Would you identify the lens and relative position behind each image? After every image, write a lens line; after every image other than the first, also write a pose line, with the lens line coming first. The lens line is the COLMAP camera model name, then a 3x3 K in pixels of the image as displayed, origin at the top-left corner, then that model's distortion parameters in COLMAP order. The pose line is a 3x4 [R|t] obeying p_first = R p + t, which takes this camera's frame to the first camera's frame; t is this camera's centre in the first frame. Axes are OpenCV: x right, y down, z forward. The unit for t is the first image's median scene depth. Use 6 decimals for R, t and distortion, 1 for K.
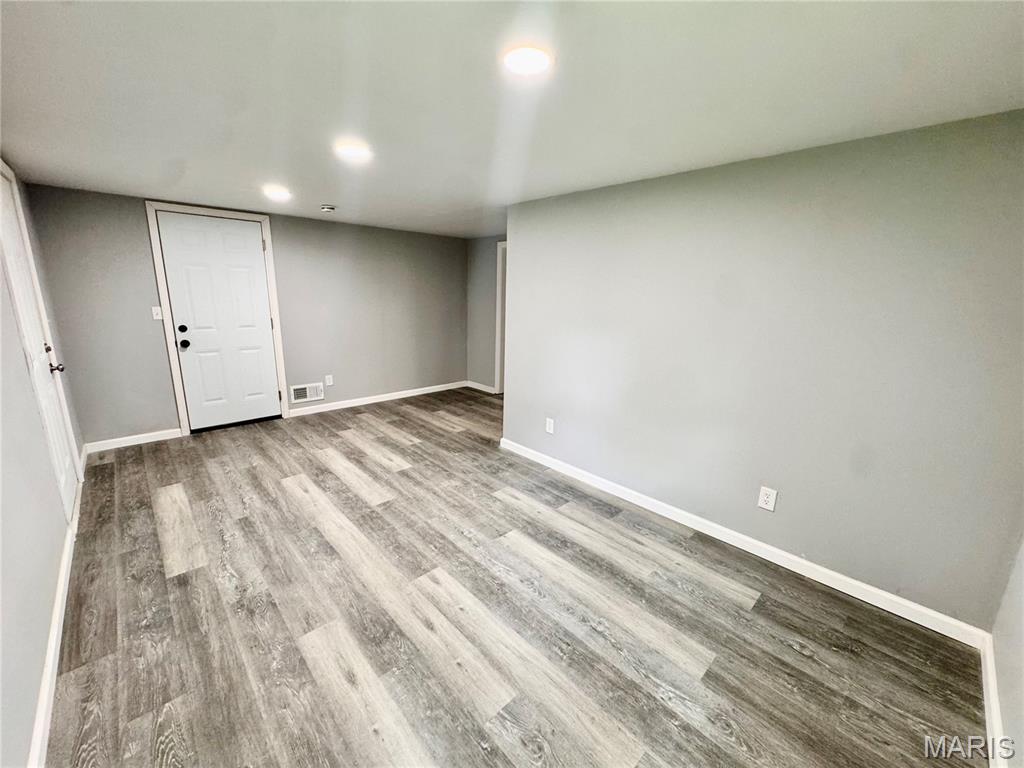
lens RADIAL K [[408.7, 0, 513.0], [0, 408.7, 385.1], [0, 0, 1]] dist [-0.003580, 0.000032]
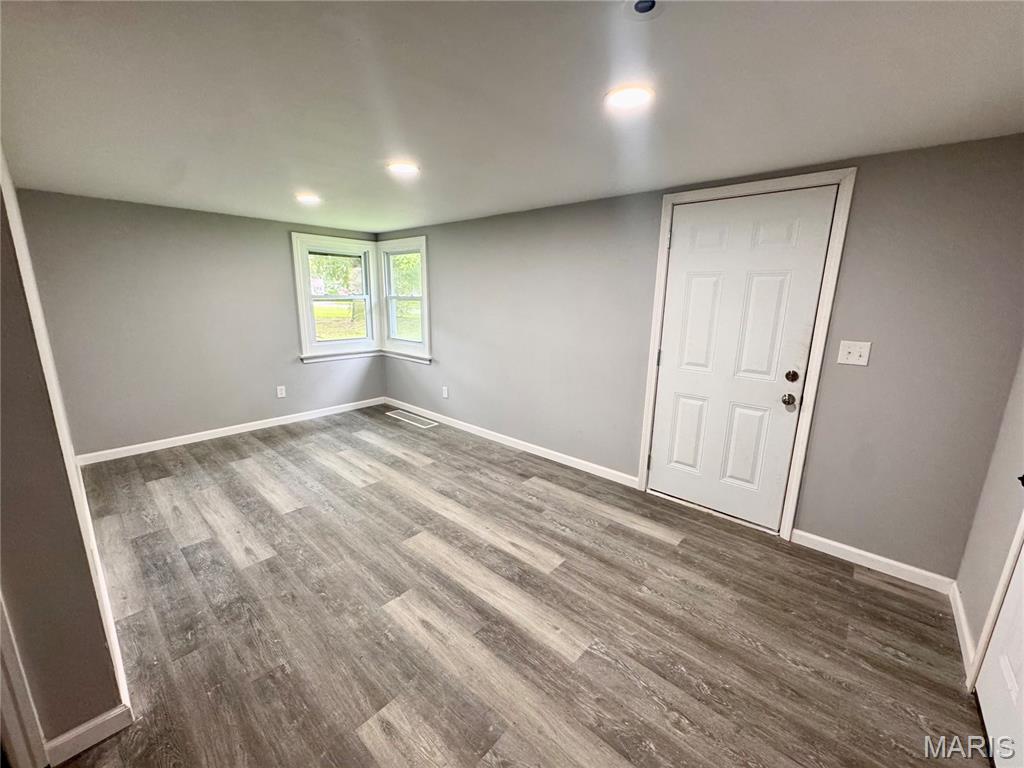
lens RADIAL K [[408.7, 0, 514.3], [0, 408.7, 386.1], [0, 0, 1]] dist [-0.003580, 0.000032]
pose [[-0.995753, -0.020591, -0.089727, -0.433353], [-0.057812, 0.898373, 0.435413, -0.387703], [0.071643, 0.438751, -0.895748, 1.616888]]
